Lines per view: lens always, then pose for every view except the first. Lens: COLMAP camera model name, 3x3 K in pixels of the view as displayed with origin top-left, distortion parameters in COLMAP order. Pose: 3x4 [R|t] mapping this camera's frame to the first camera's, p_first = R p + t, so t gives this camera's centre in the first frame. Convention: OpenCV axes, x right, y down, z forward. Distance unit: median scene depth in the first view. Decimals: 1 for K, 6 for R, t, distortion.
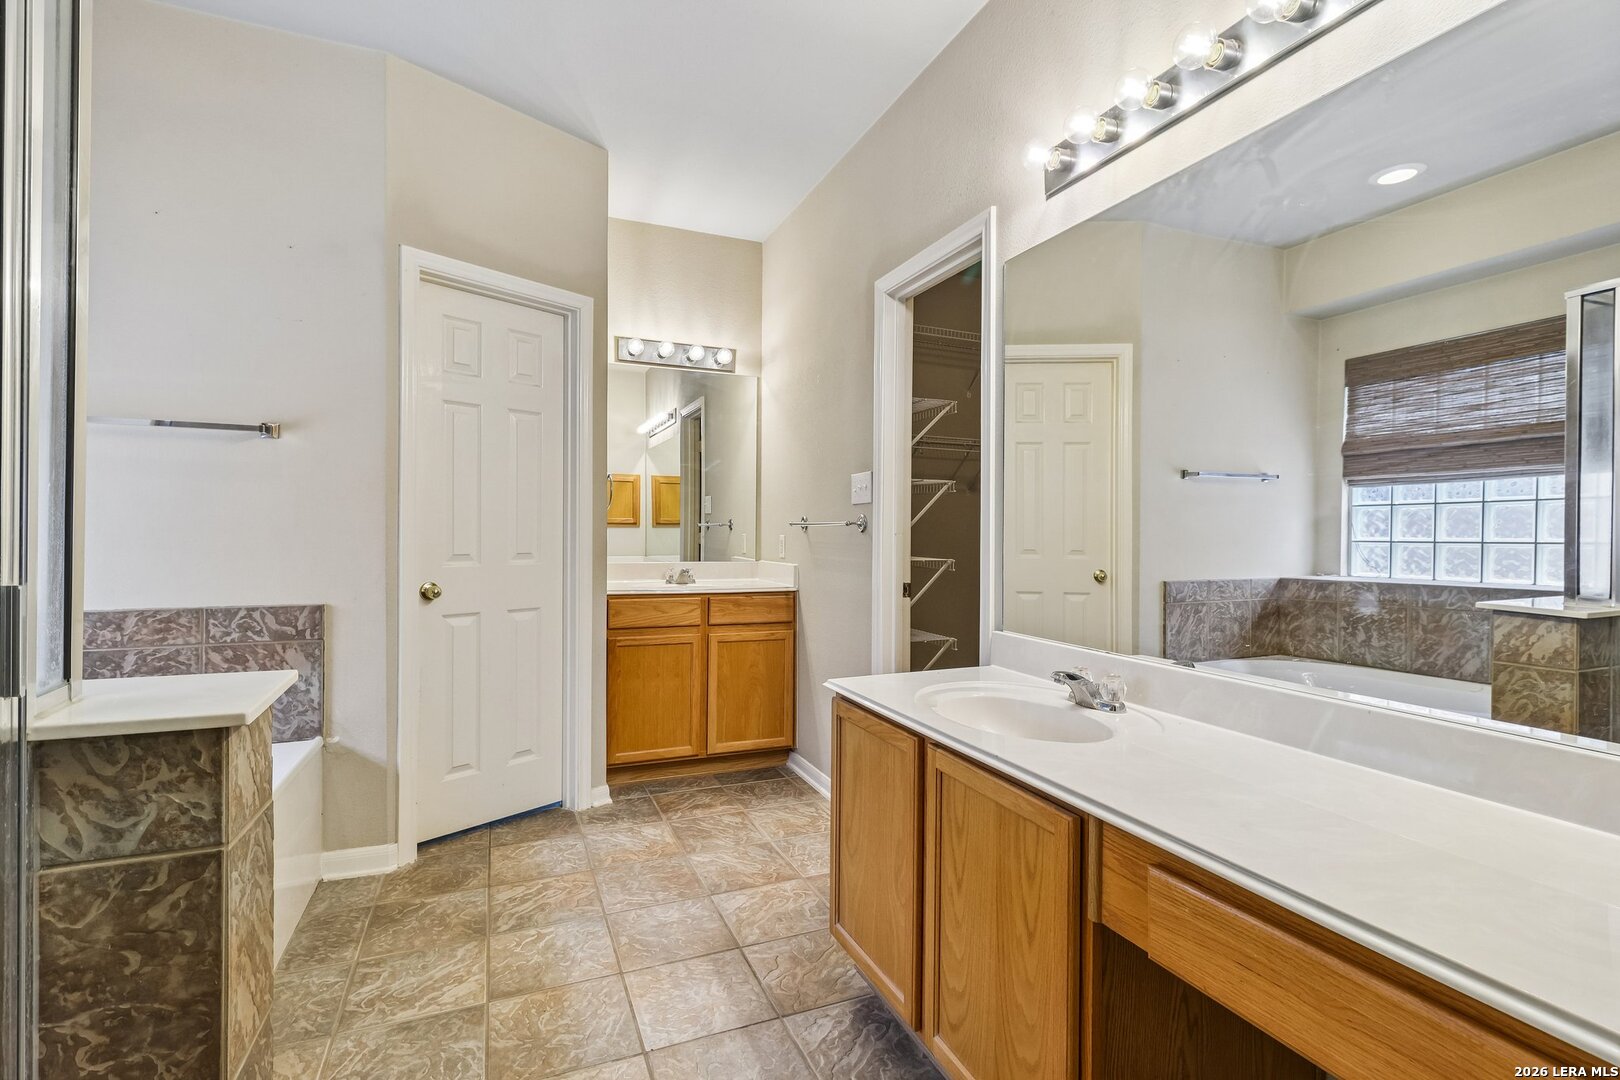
lens RADIAL K [[752.8, 0, 801.3], [0, 752.8, 534.4], [0, 0, 1]] dist [0.002129, -0.000571]
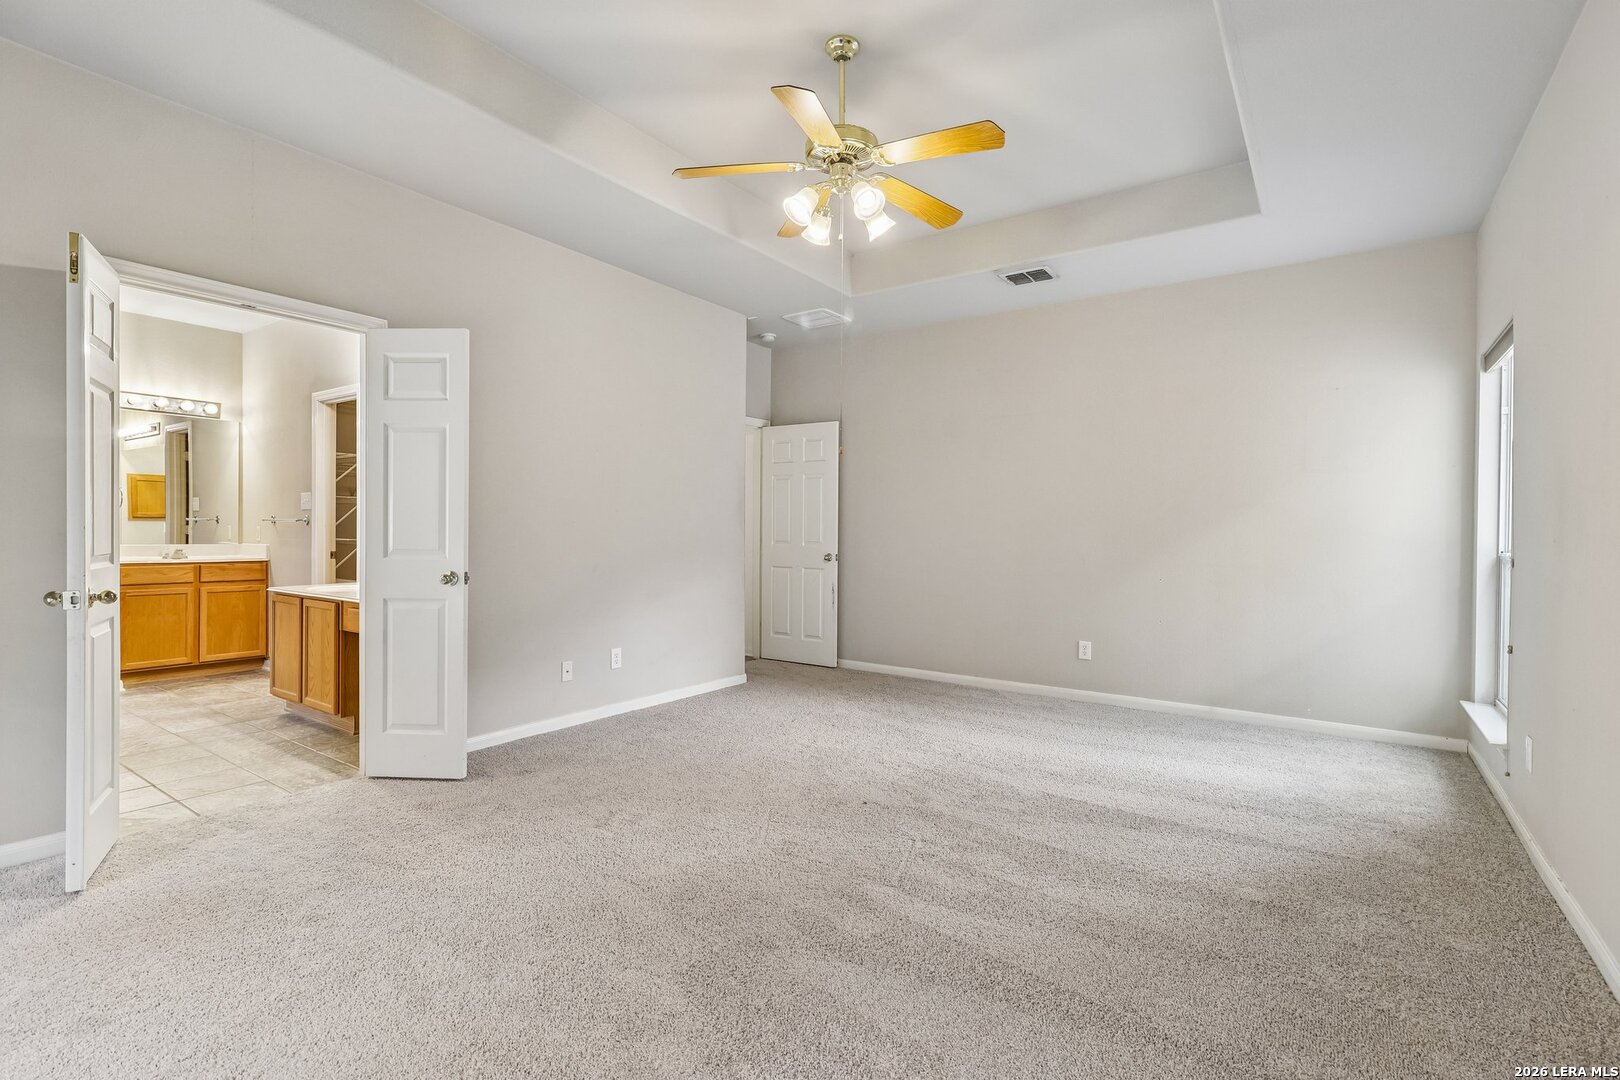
lens RADIAL K [[752.8, 0, 814.7], [0, 752.8, 536.9], [0, 0, 1]] dist [0.002129, -0.000571]
pose [[0.839534, -0.004683, 0.543287, 0.101480], [-0.001433, 0.999940, 0.010834, 0.003905], [-0.543306, -0.009874, 0.839477, -1.025939]]
